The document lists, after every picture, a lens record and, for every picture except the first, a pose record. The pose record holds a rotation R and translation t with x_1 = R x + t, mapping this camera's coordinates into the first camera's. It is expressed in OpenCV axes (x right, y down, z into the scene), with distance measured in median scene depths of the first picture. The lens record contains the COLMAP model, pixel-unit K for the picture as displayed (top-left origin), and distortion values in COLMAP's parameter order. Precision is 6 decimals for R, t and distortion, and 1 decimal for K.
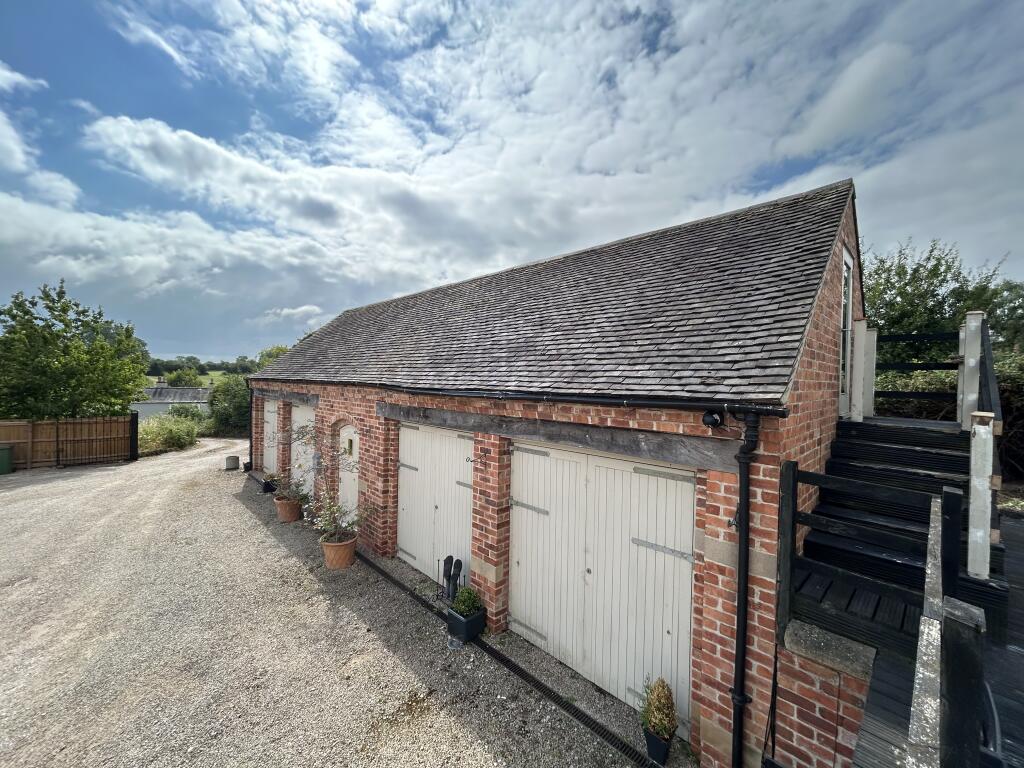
lens RADIAL K [[409.9, 0, 511.8], [0, 409.9, 380.8], [0, 0, 1]] dist [-0.003762, 0.000025]
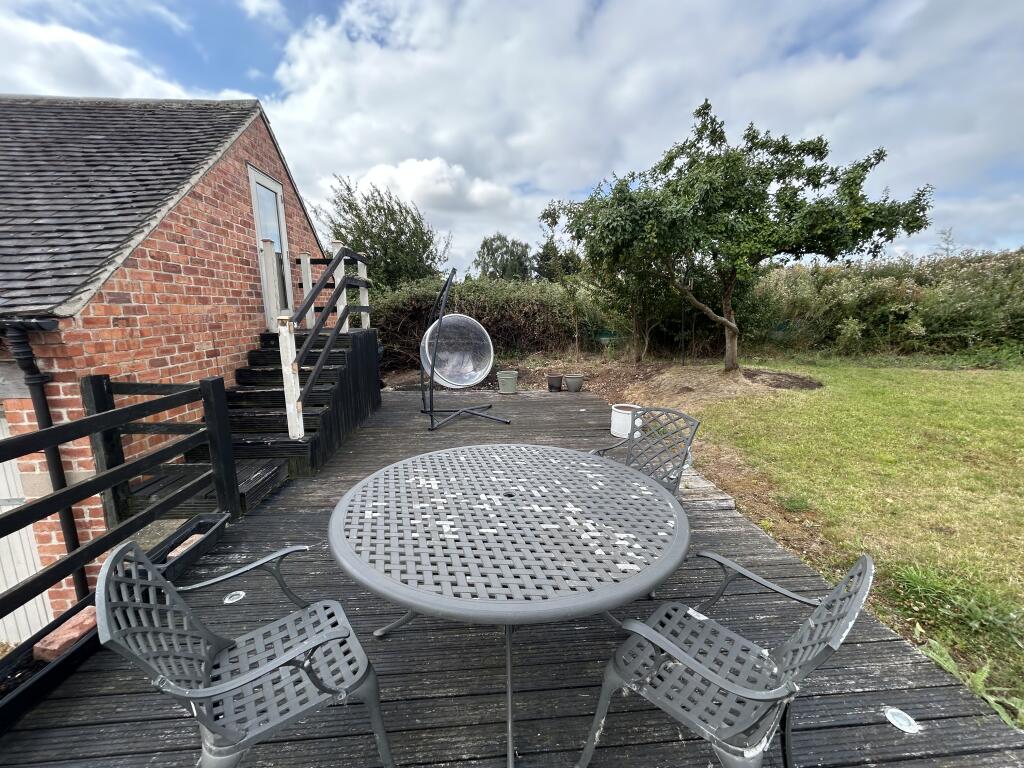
lens RADIAL K [[409.9, 0, 505.1], [0, 409.9, 382.3], [0, 0, 1]] dist [-0.003762, 0.000025]
pose [[0.631645, -0.161749, 0.758197, 0.453875], [0.023783, 0.981575, 0.189590, 0.042133], [-0.774893, -0.101721, 0.623854, -0.303294]]
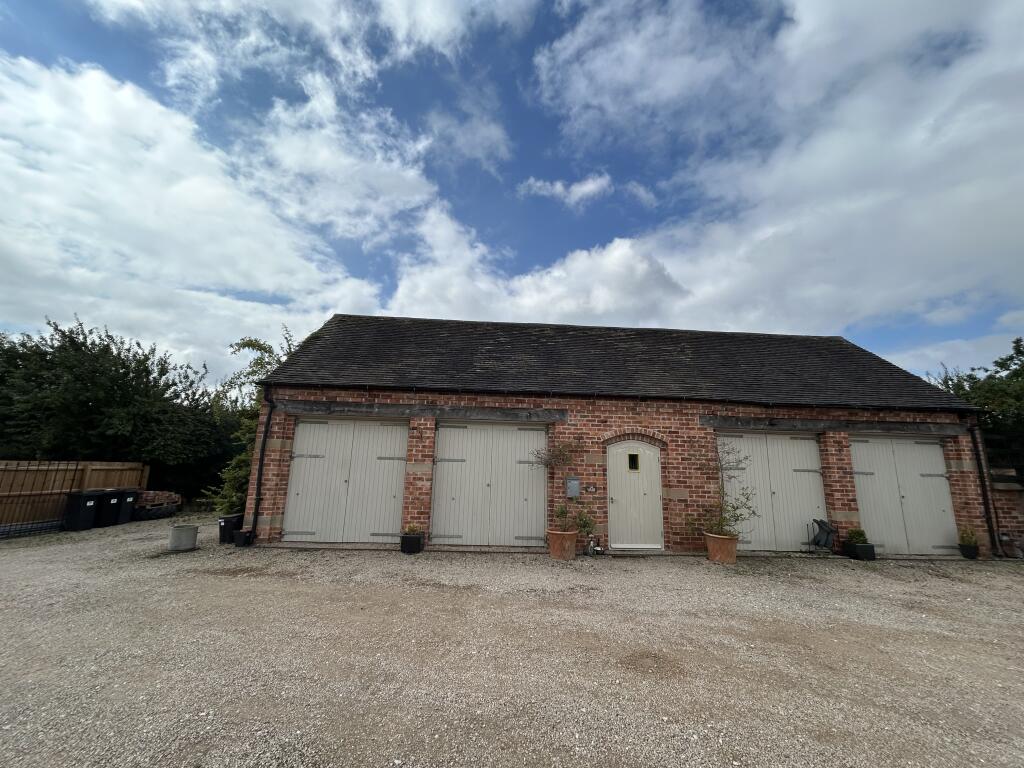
lens RADIAL K [[409.9, 0, 513.7], [0, 409.9, 390.8], [0, 0, 1]] dist [-0.003762, 0.000025]
pose [[0.670737, 0.138140, 0.728717, -3.136806], [-0.013618, 0.984631, -0.174117, 0.392696], [-0.741570, 0.106863, 0.662310, 1.237614]]
